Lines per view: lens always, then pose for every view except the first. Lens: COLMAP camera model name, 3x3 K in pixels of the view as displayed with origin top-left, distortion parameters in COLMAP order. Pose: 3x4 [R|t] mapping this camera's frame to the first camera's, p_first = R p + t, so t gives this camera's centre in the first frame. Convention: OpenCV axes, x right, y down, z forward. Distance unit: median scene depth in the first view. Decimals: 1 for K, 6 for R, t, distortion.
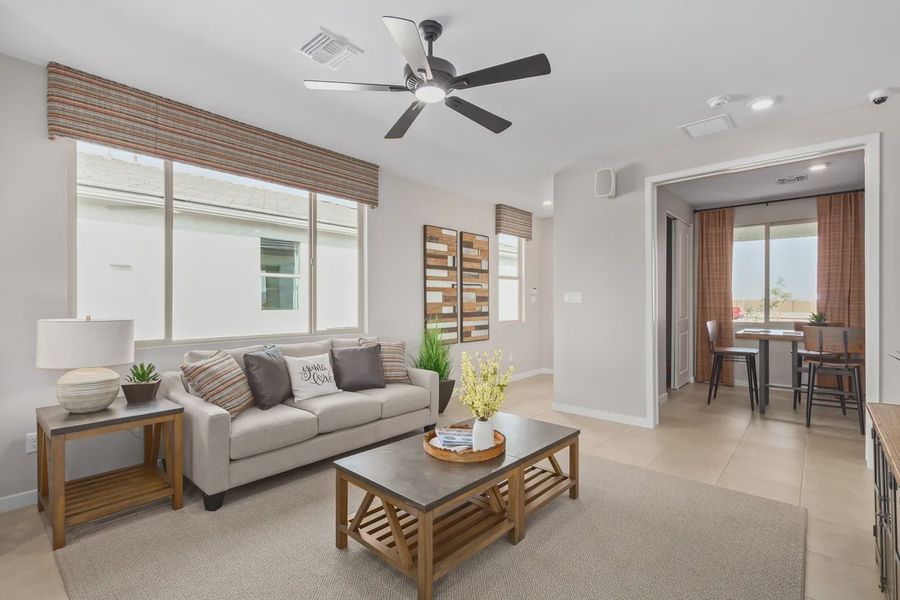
lens RADIAL K [[420.0, 0, 453.8], [0, 420.0, 302.7], [0, 0, 1]] dist [0.002280, -0.000041]
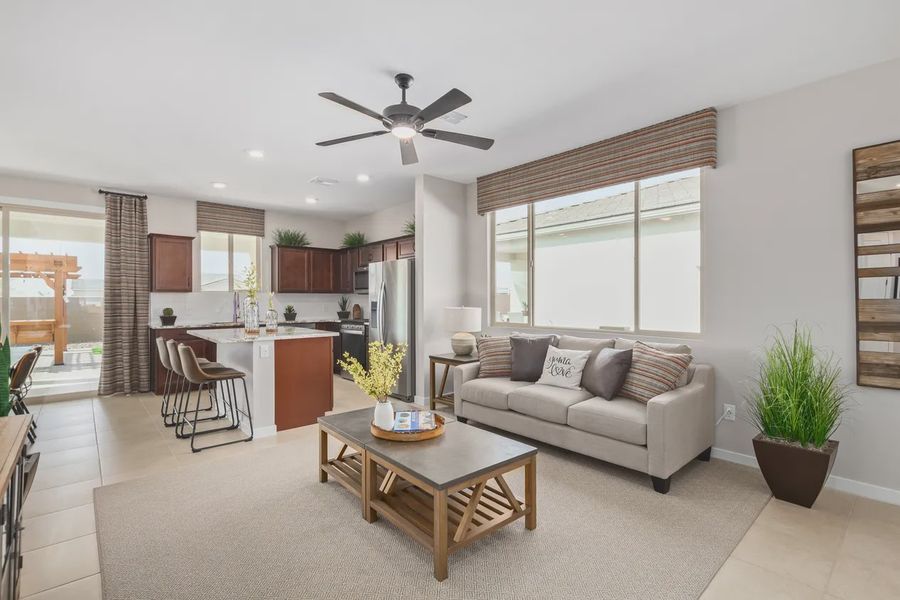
lens RADIAL K [[417.1, 0, 454.6], [0, 417.1, 301.1], [0, 0, 1]] dist [0.001803, -0.001959]
pose [[-0.125454, 0.002326, -0.992097, 0.505807], [-0.000948, 0.999997, 0.002464, 0.001170], [0.992099, 0.001250, -0.125451, 0.573609]]
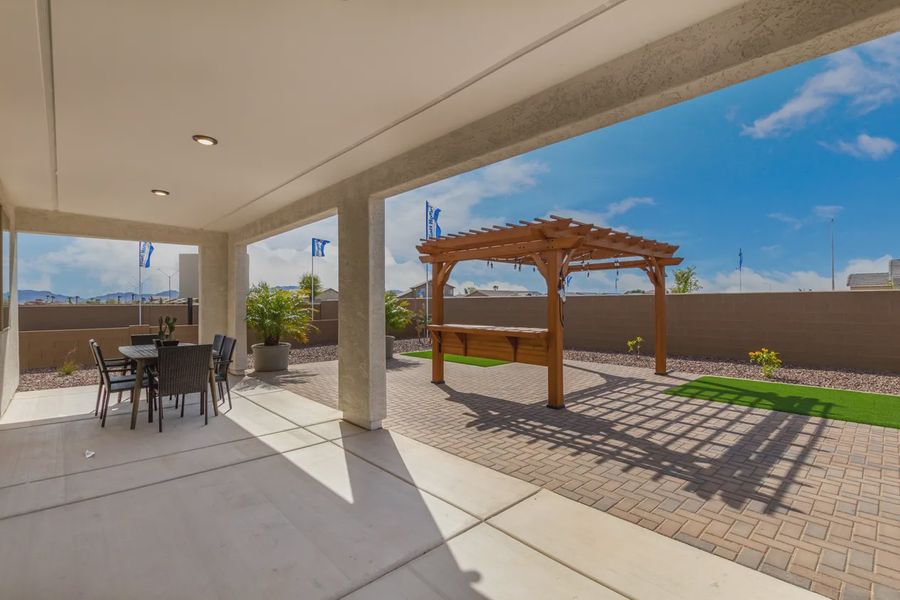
lens RADIAL K [[417.1, 0, 454.6], [0, 417.1, 301.1], [0, 0, 1]] dist [0.001803, -0.001959]
pose [[-0.994581, 0.005073, 0.103844, -0.864042], [0.005311, 0.999984, 0.002016, 0.008585], [-0.103832, 0.002557, -0.994592, -0.225914]]
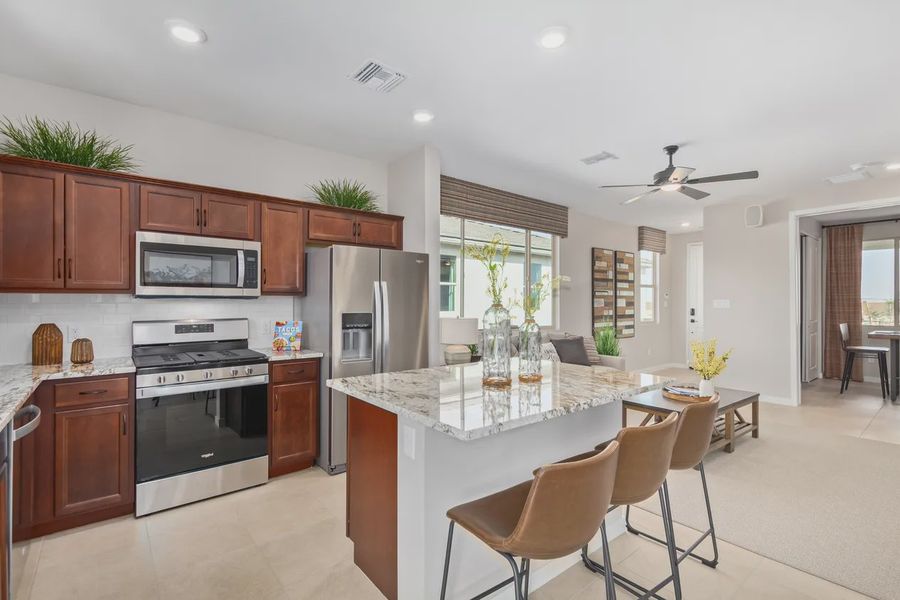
lens RADIAL K [[417.1, 0, 454.6], [0, 417.1, 301.1], [0, 0, 1]] dist [0.001803, -0.001959]
pose [[0.985821, 0.001133, -0.167796, -0.275312], [-0.002357, 0.999972, -0.007096, -0.008752], [0.167784, 0.007391, 0.985796, -0.349099]]
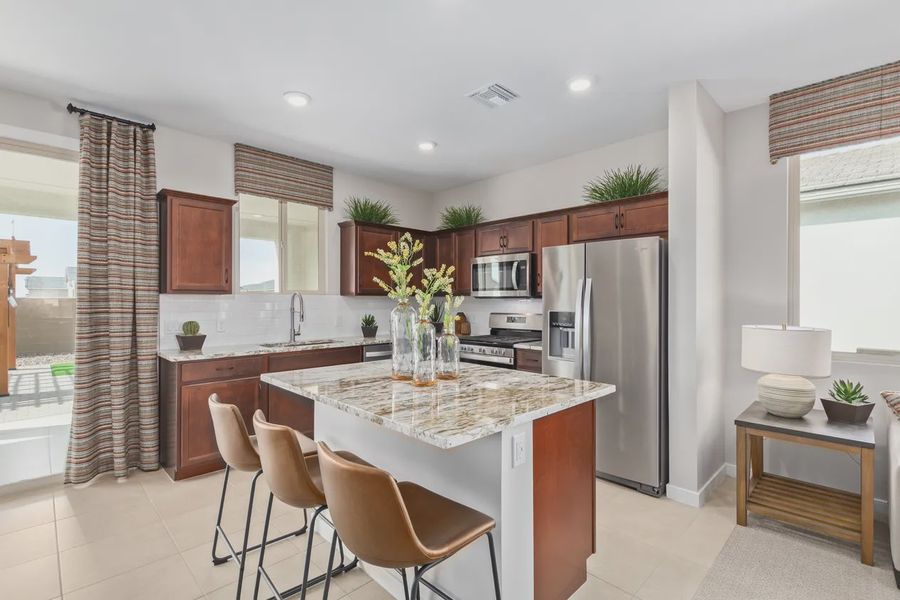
lens RADIAL K [[417.1, 0, 454.6], [0, 417.1, 301.1], [0, 0, 1]] dist [0.001803, -0.001959]
pose [[-0.070792, 0.002368, -0.997488, 0.105214], [-0.004591, 0.999986, 0.002700, -0.012048], [0.997481, 0.004771, -0.070780, 0.120005]]
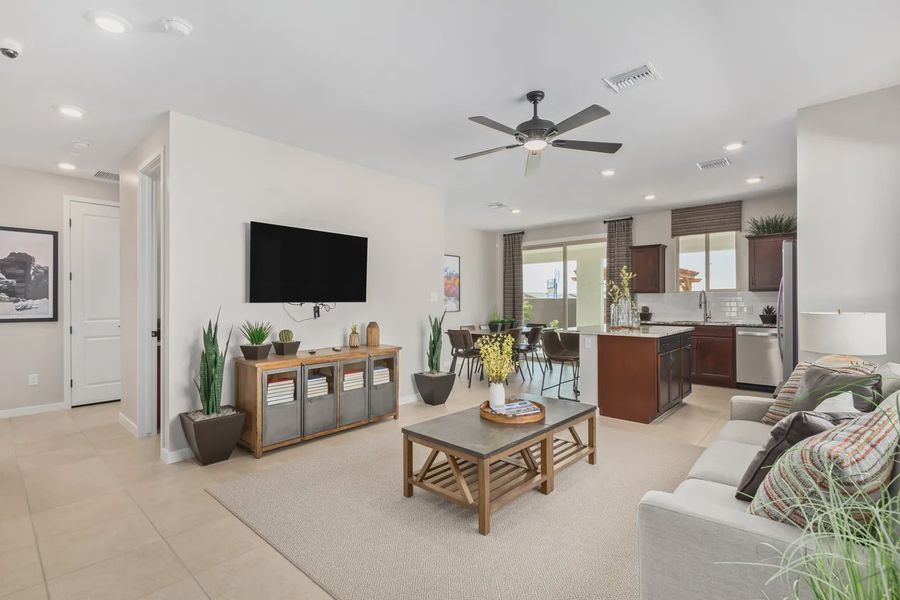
lens RADIAL K [[417.1, 0, 454.6], [0, 417.1, 301.1], [0, 0, 1]] dist [0.001803, -0.001959]
pose [[-0.999920, 0.004776, 0.011753, 0.083755], [0.004818, 0.999982, 0.003559, -0.001501], [-0.011736, 0.003615, -0.999925, 1.026218]]
